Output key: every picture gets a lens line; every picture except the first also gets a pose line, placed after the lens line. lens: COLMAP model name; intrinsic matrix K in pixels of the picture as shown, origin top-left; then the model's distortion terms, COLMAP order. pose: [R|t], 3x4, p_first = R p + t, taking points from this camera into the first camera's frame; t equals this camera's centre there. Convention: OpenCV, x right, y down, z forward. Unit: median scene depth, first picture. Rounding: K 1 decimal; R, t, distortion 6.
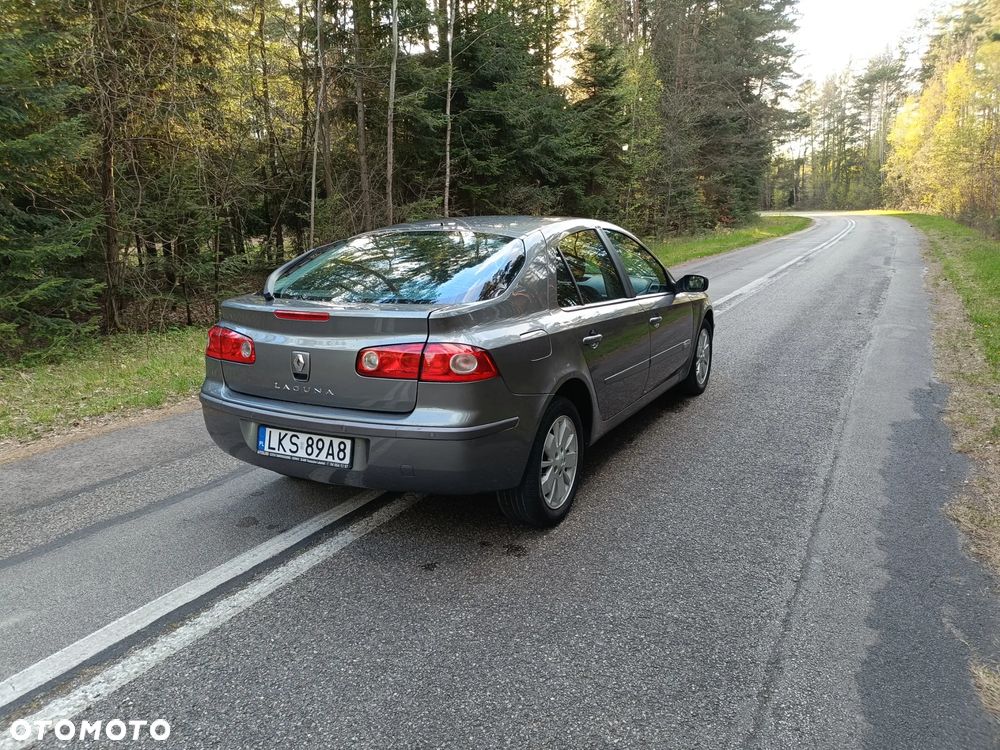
lens RADIAL K [[737.8, 0, 500.5], [0, 737.8, 373.0], [0, 0, 1]] dist [0.025472, -0.012412]
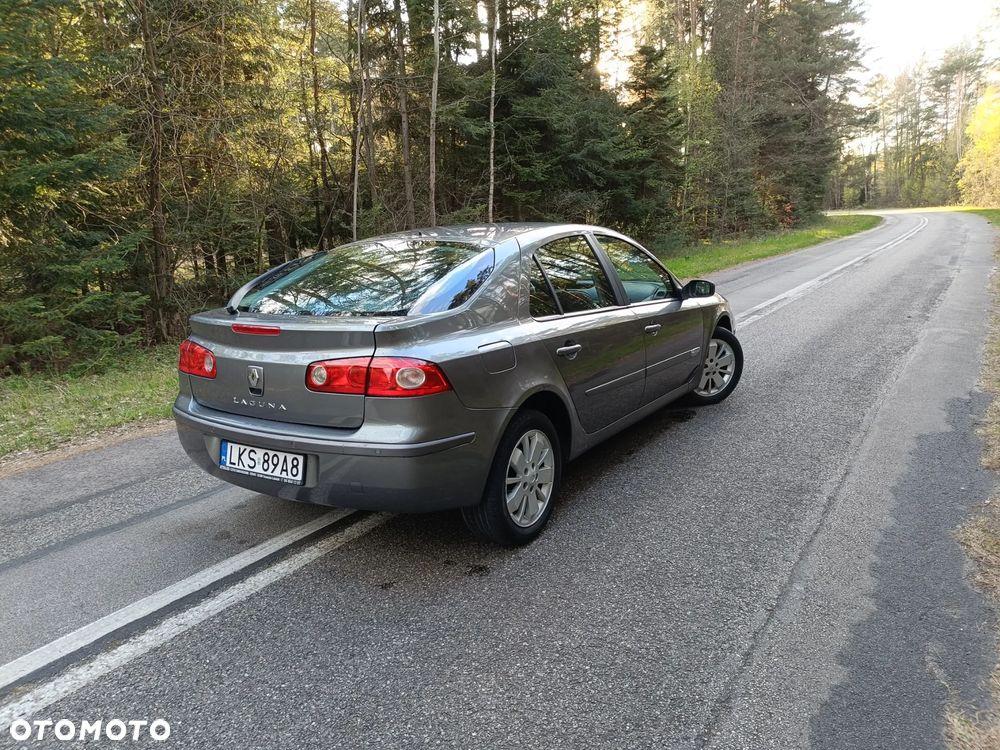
lens RADIAL K [[736.9, 0, 499.9], [0, 736.9, 375.6], [0, 0, 1]] dist [0.021027, -0.006299]
pose [[0.996430, -0.004683, -0.084287, 0.094877], [0.004299, 0.999980, -0.004730, -0.006796], [0.084308, 0.004351, 0.996430, 0.030765]]
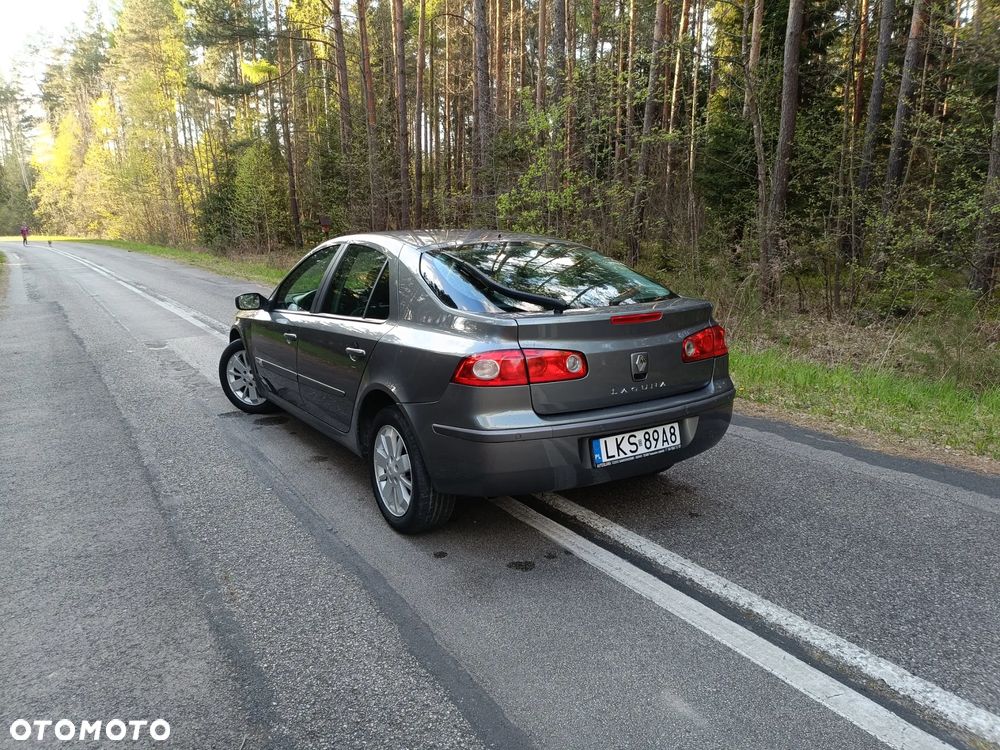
lens RADIAL K [[731.6, 0, 497.6], [0, 731.6, 374.9], [0, 0, 1]] dist [0.019804, -0.006445]
pose [[0.494242, -0.156578, 0.855107, -0.866898], [0.182719, 0.980383, 0.073908, -0.076092], [-0.849905, 0.119716, 0.513157, 0.441096]]
